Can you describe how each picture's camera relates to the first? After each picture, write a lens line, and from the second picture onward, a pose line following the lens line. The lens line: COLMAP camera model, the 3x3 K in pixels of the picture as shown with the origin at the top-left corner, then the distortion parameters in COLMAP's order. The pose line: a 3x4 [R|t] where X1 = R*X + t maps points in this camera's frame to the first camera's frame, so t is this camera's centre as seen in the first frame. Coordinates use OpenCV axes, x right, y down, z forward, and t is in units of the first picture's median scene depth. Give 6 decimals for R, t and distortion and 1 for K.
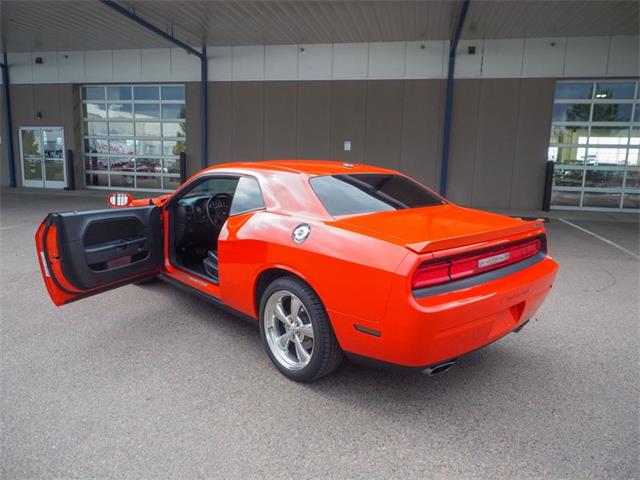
lens RADIAL K [[485.7, 0, 317.3], [0, 485.7, 236.4], [0, 0, 1]] dist [0.005739, -0.005612]
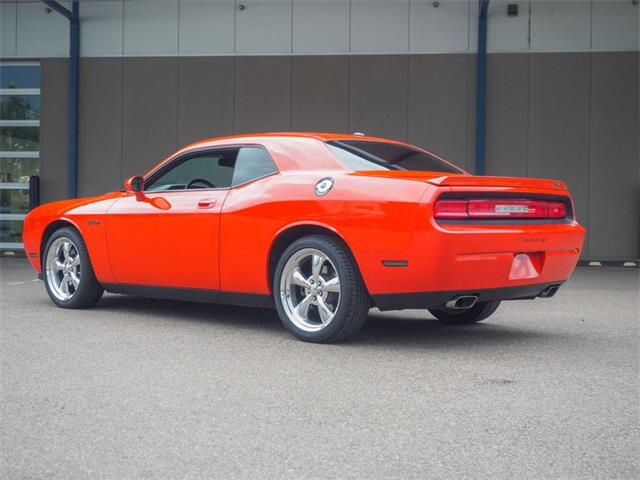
lens RADIAL K [[1038.5, 0, 323.1], [0, 1038.5, 238.6], [0, 0, 1]] dist [-0.005632, 0.000000]
pose [[0.995693, -0.014573, 0.091557, -0.206951], [0.027612, 0.989365, -0.142806, 0.361630], [-0.088502, 0.144719, 0.985507, -0.984655]]
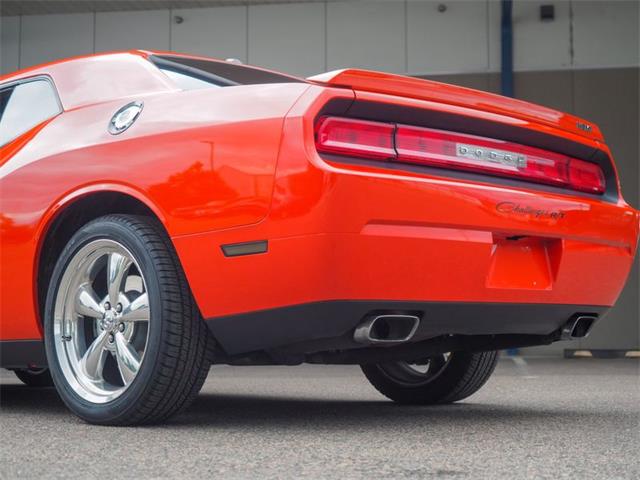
lens RADIAL K [[1235.9, 0, 327.8], [0, 1235.9, 220.6], [0, 0, 1]] dist [0.017834, 0.000000]
pose [[0.997178, -0.020939, 0.072088, 0.075923], [0.039437, 0.963239, -0.265736, 0.408749], [-0.063874, 0.267829, 0.961347, -0.234776]]
